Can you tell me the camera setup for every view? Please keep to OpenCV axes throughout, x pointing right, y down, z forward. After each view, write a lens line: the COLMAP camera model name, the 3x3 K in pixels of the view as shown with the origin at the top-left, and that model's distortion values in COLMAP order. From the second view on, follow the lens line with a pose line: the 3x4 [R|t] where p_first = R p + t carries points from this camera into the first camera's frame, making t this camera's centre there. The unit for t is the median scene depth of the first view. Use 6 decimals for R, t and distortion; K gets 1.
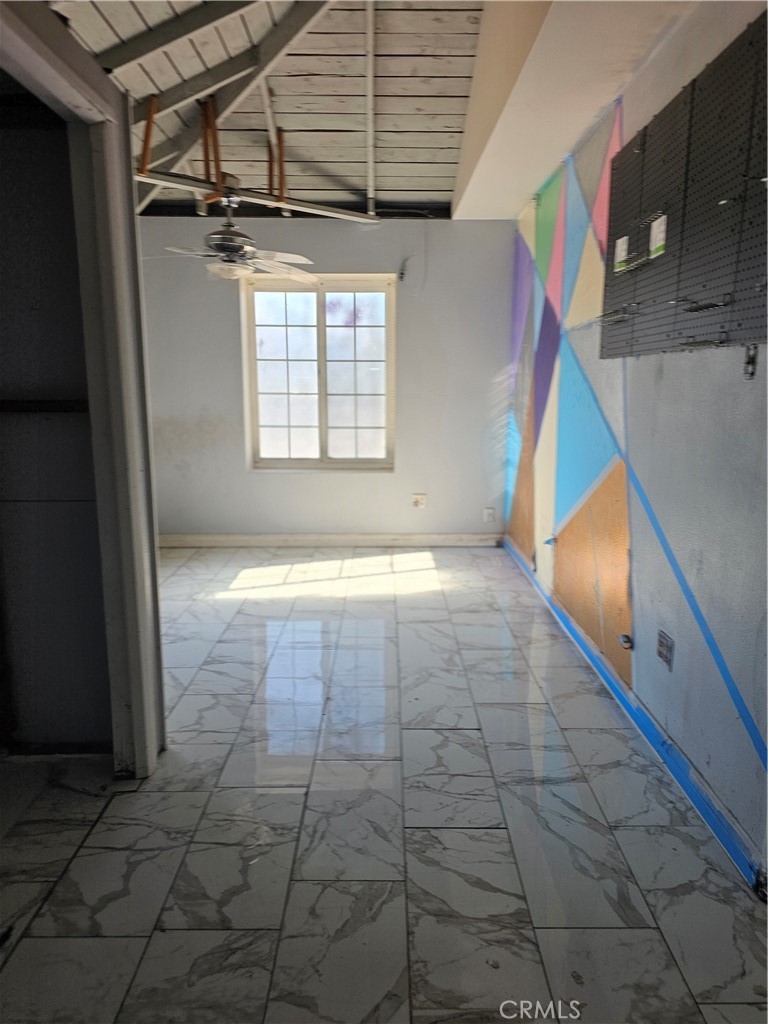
lens RADIAL K [[705.3, 0, 379.6], [0, 705.3, 523.4], [0, 0, 1]] dist [0.069194, -0.076387]
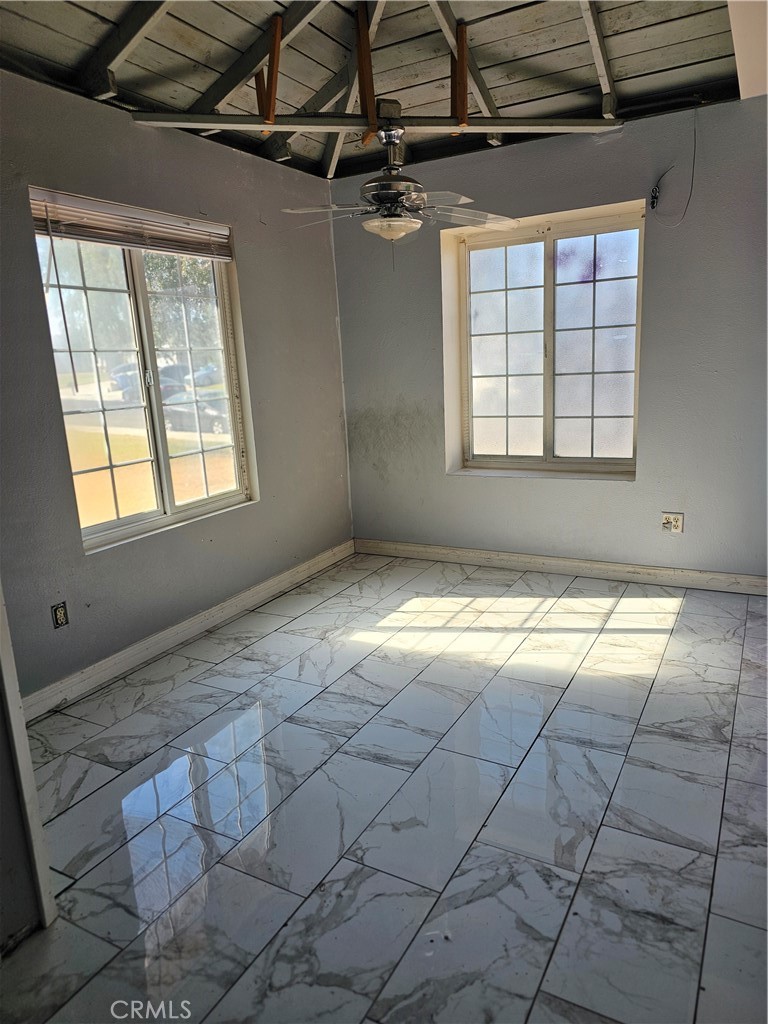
lens RADIAL K [[684.9, 0, 384.0], [0, 684.9, 512.0], [0, 0, 1]] dist [0.076279, -0.069790]
pose [[0.876224, 0.060417, -0.478103, 0.155648], [-0.042541, 0.997934, 0.048141, -0.073078], [0.480023, -0.021844, 0.876984, 0.297277]]
